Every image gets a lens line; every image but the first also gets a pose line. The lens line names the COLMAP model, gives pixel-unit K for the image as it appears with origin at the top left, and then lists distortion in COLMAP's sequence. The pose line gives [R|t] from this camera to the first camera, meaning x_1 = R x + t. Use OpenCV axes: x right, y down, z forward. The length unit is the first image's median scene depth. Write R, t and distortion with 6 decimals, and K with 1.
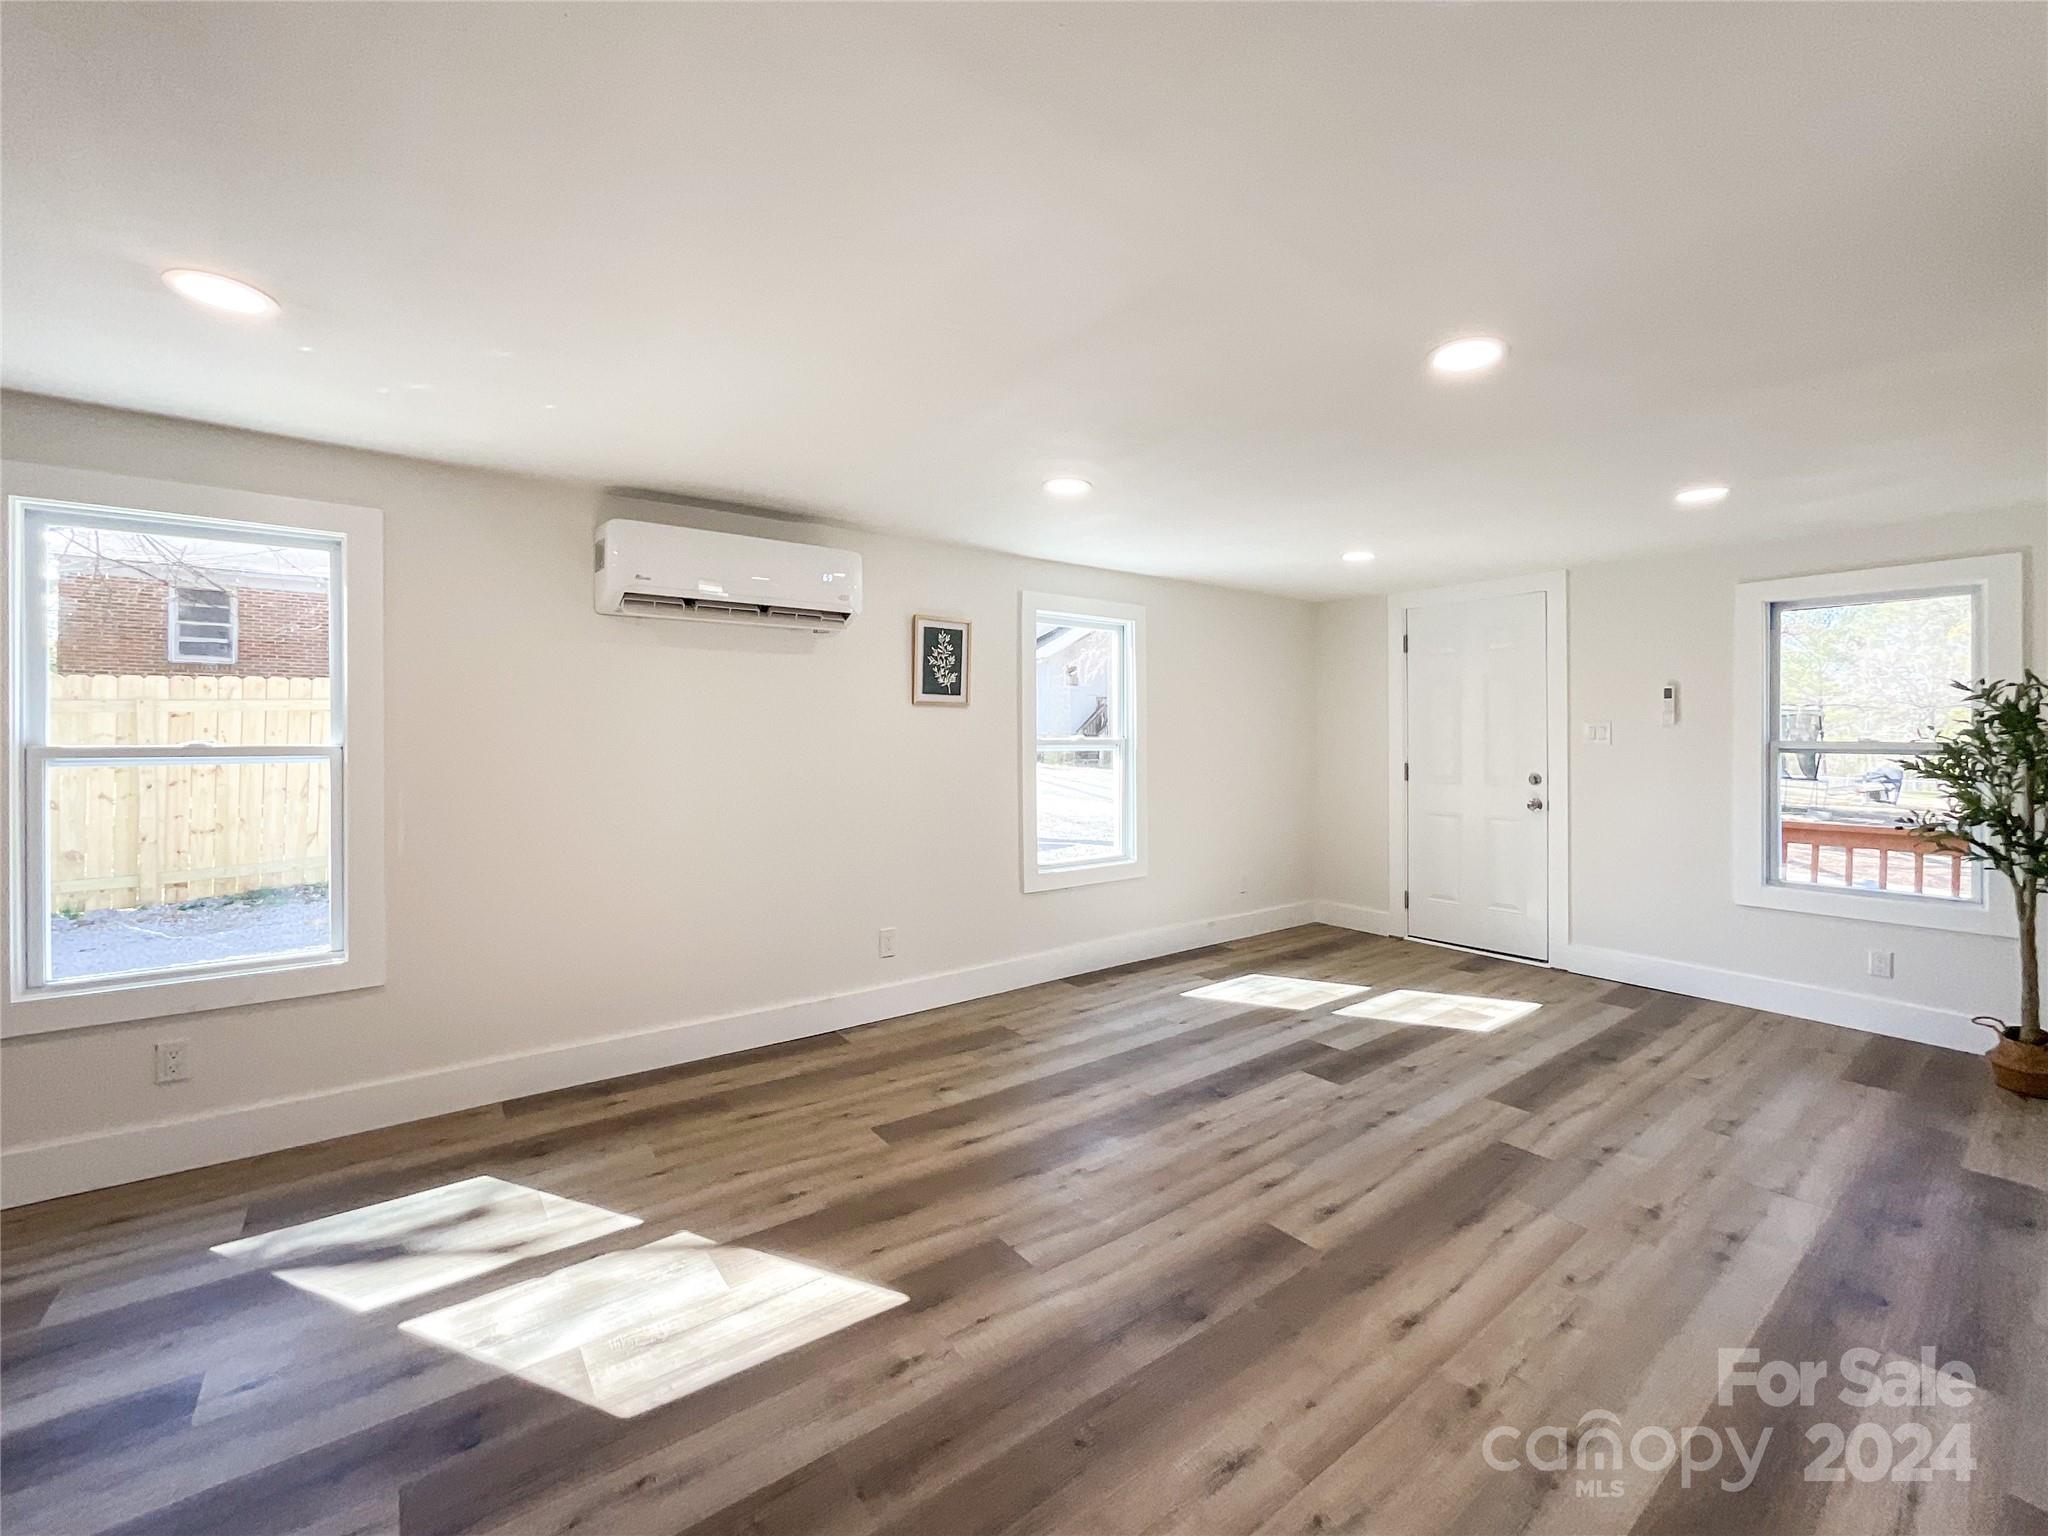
lens RADIAL K [[859.7, 0, 1035.6], [0, 859.7, 740.1], [0, 0, 1]] dist [-0.007201, 0.000924]
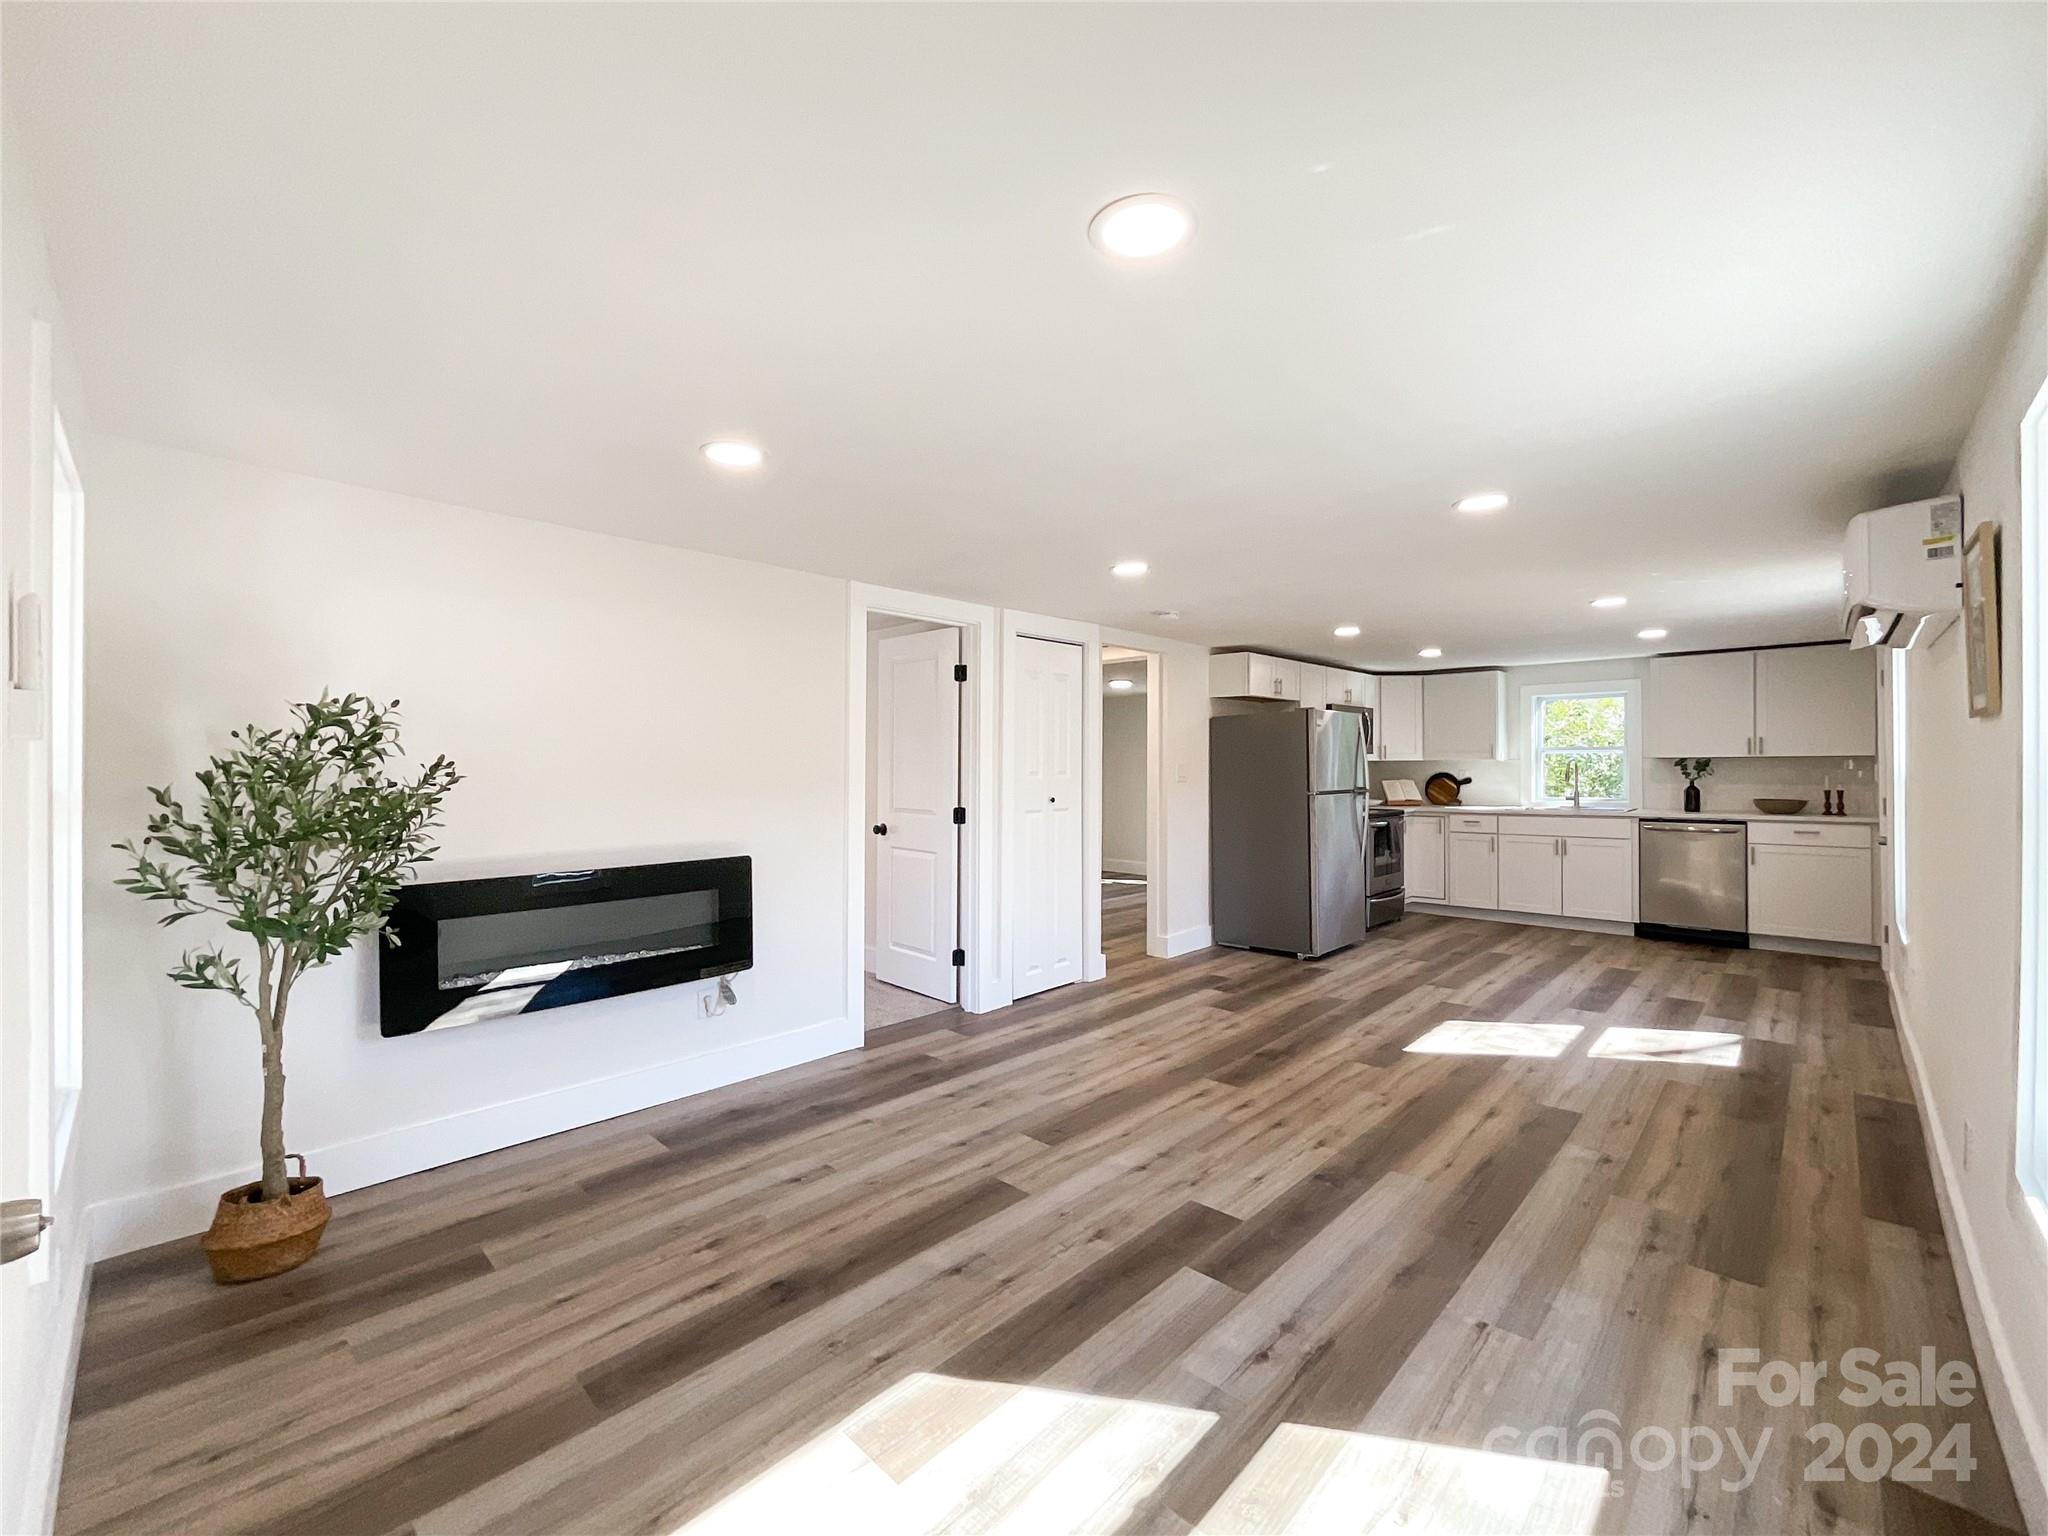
lens RADIAL K [[843.8, 0, 1033.6], [0, 843.8, 762.0], [0, 0, 1]] dist [-0.017594, 0.008170]
pose [[-0.988688, -0.003531, -0.149944, 0.599136], [-0.003026, 0.999989, -0.003596, -0.012717], [0.149955, -0.003101, -0.988688, 1.694094]]
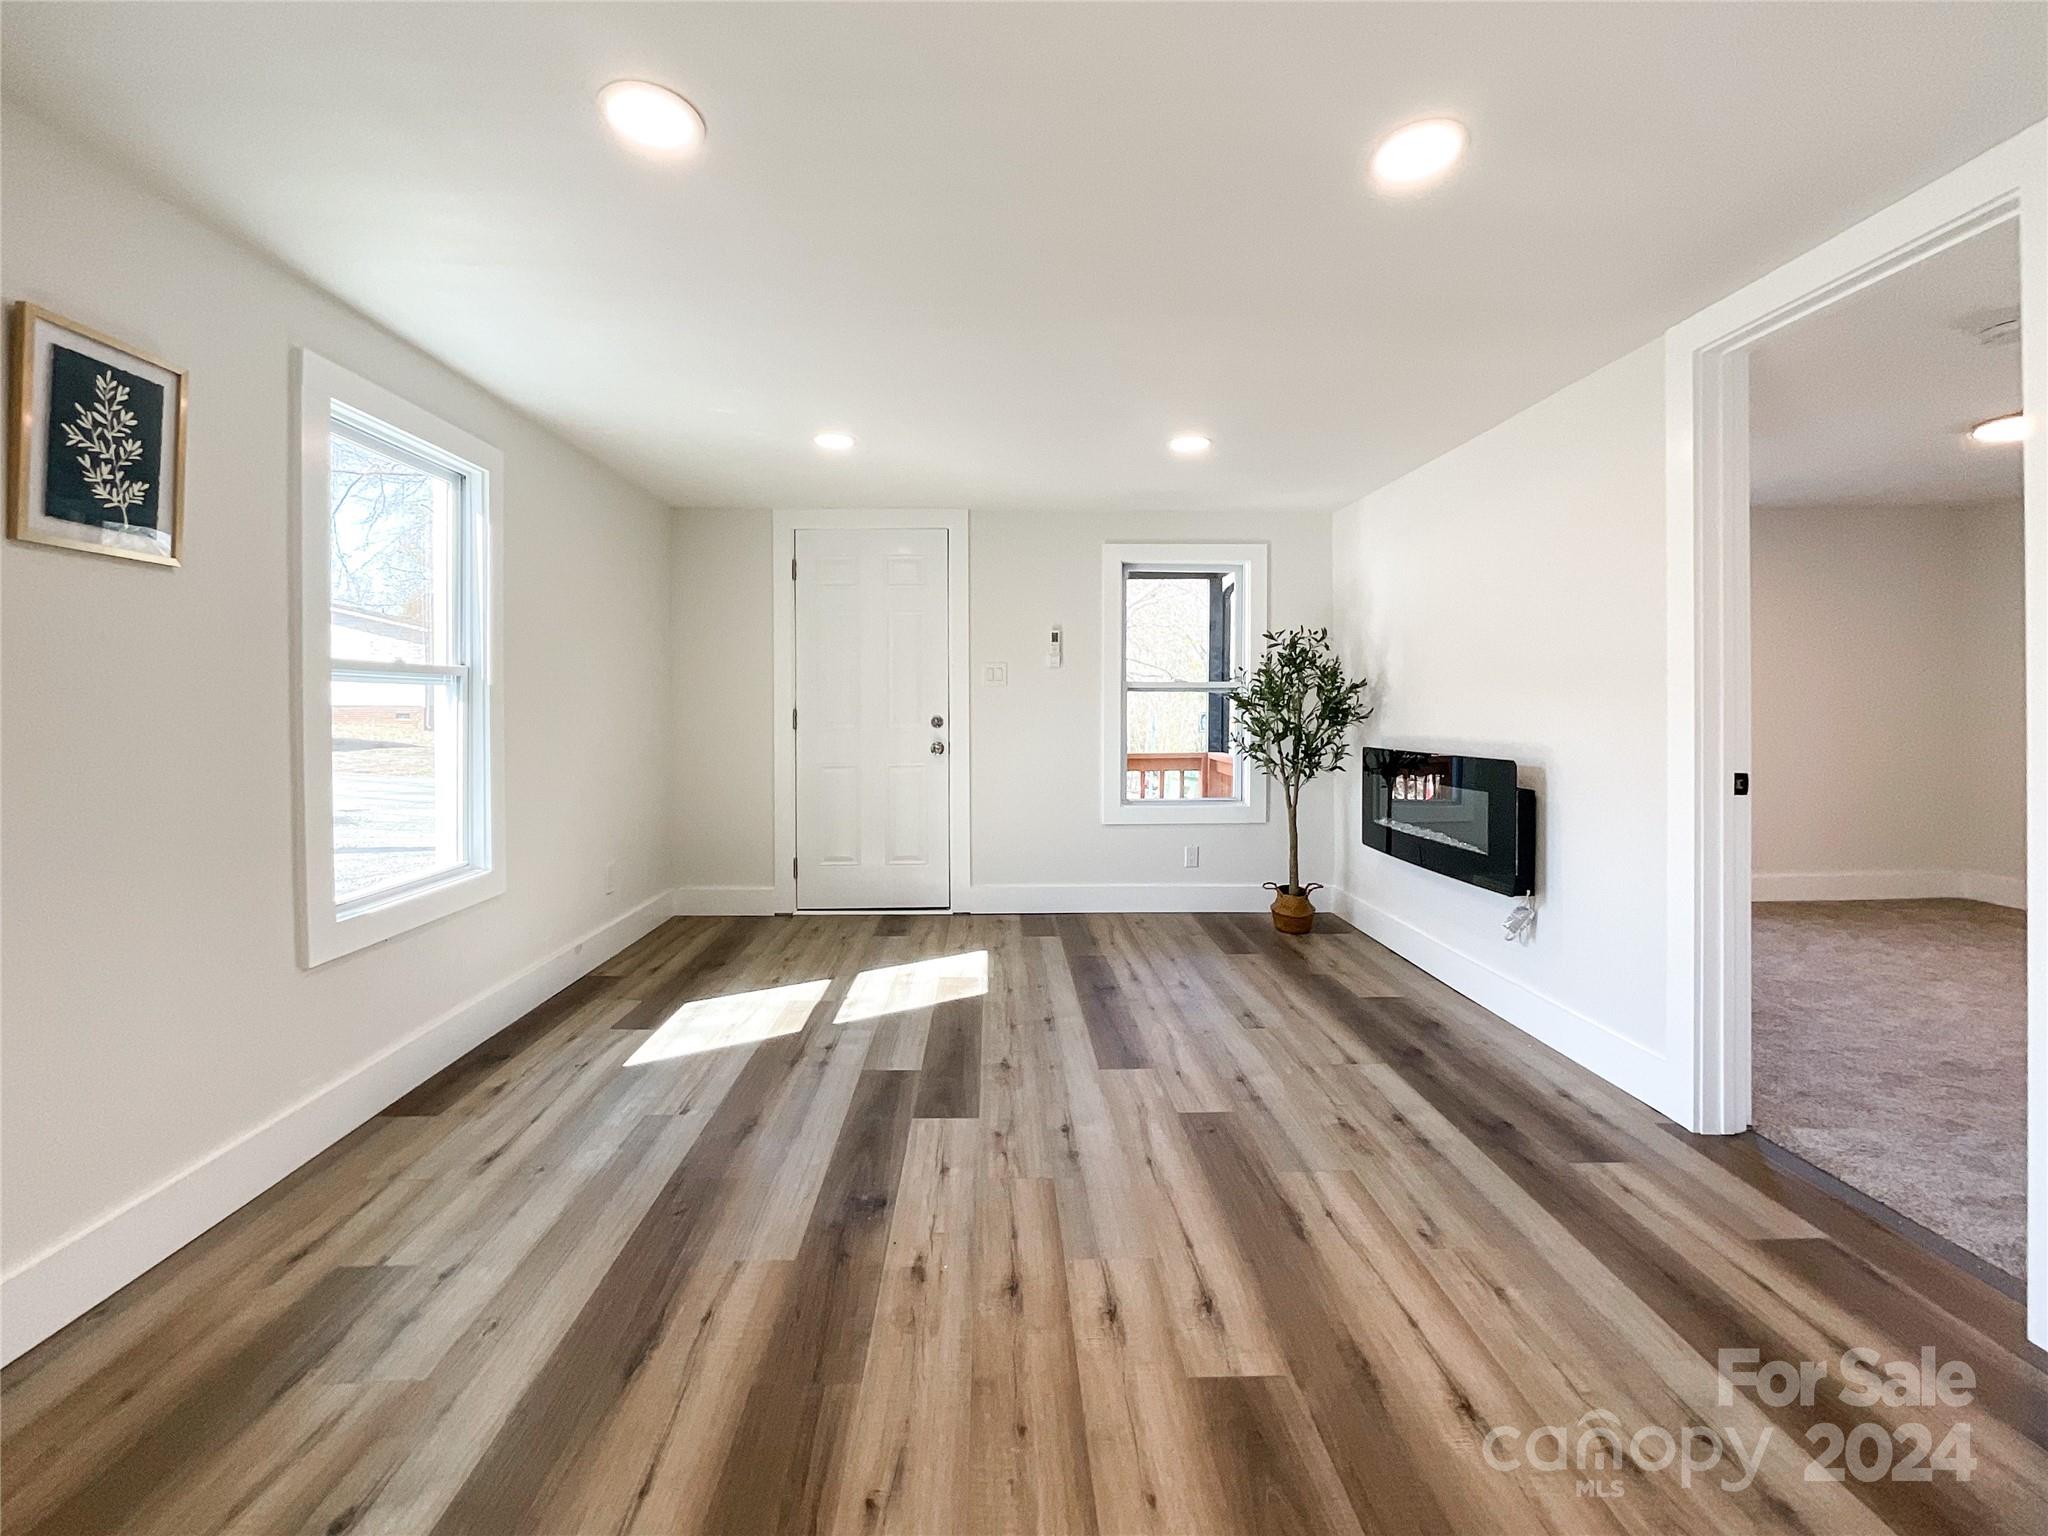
lens RADIAL K [[872.0, 0, 1025.1], [0, 872.0, 703.1], [0, 0, 1]] dist [-0.009443, 0.000809]
pose [[0.581768, -0.000503, 0.813354, -0.228223], [0.005379, 0.999980, -0.003229, 0.040972], [-0.813337, 0.006253, 0.581760, 0.498593]]
